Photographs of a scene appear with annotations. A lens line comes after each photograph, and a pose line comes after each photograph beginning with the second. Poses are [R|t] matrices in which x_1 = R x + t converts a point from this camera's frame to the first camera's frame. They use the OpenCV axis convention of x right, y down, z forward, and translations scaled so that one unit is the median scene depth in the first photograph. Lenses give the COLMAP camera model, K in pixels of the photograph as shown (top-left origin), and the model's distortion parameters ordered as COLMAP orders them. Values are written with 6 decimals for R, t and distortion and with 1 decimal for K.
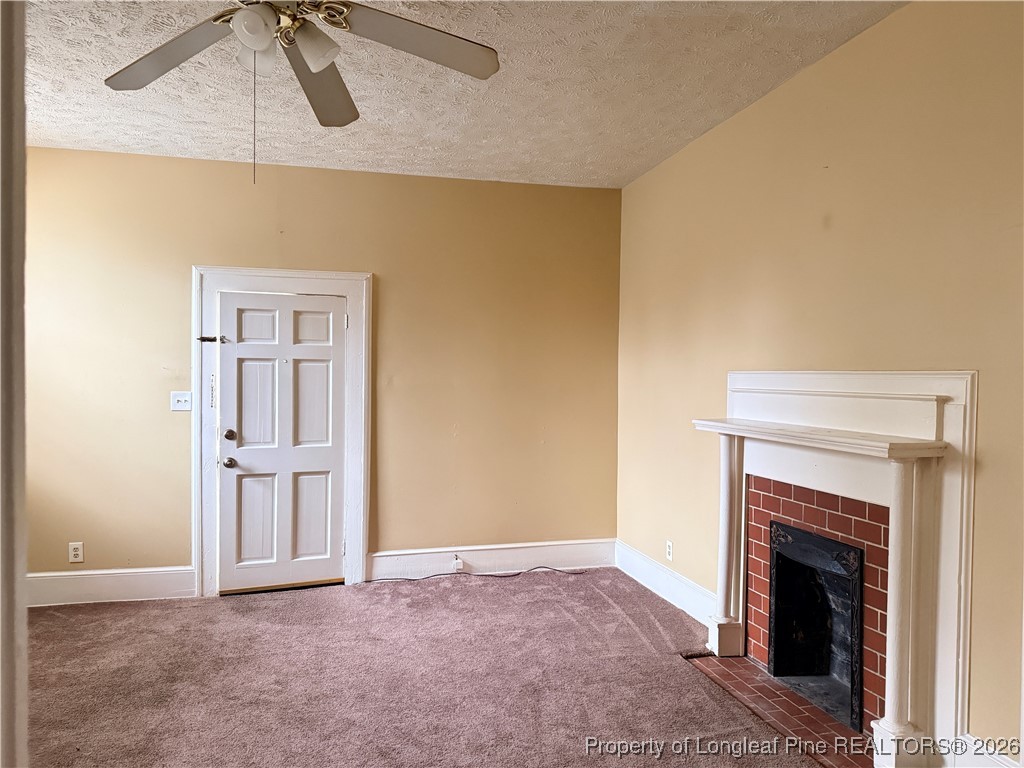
lens RADIAL K [[731.9, 0, 512.0], [0, 731.9, 384.0], [0, 0, 1]] dist [0.111846, -0.154828]
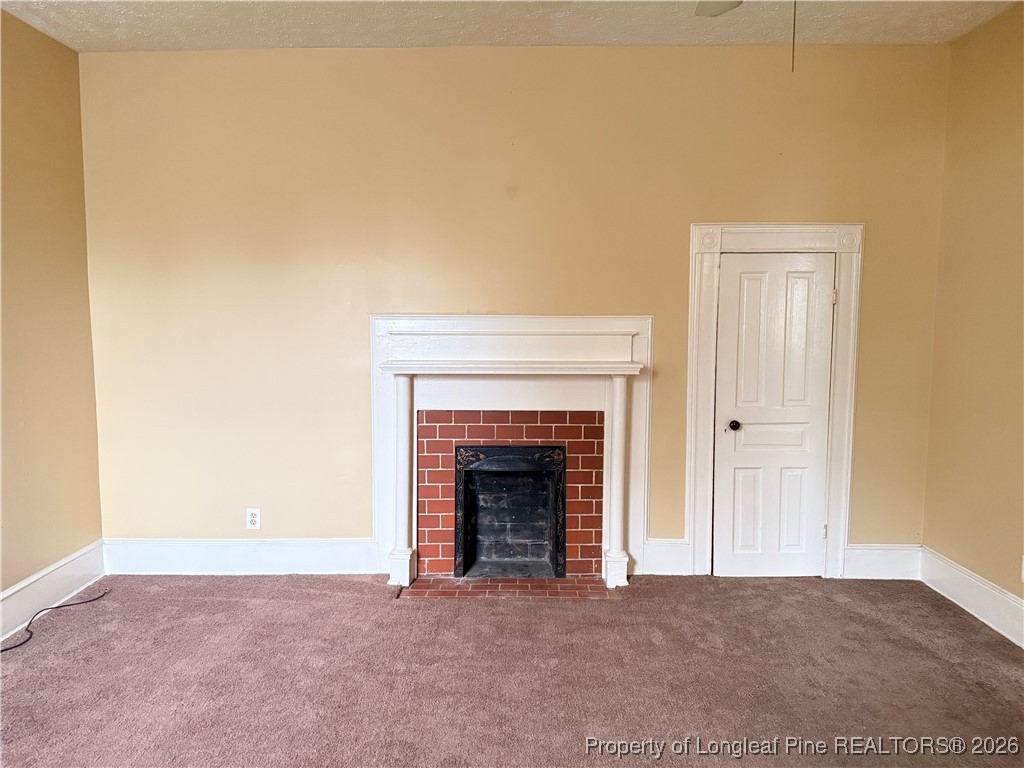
lens RADIAL K [[731.9, 0, 512.0], [0, 731.9, 384.0], [0, 0, 1]] dist [0.111846, -0.154828]
pose [[0.259473, -0.096882, 0.960878, -0.700256], [0.013008, 0.995216, 0.096831, -0.018882], [-0.965663, -0.012626, 0.259492, 0.624726]]
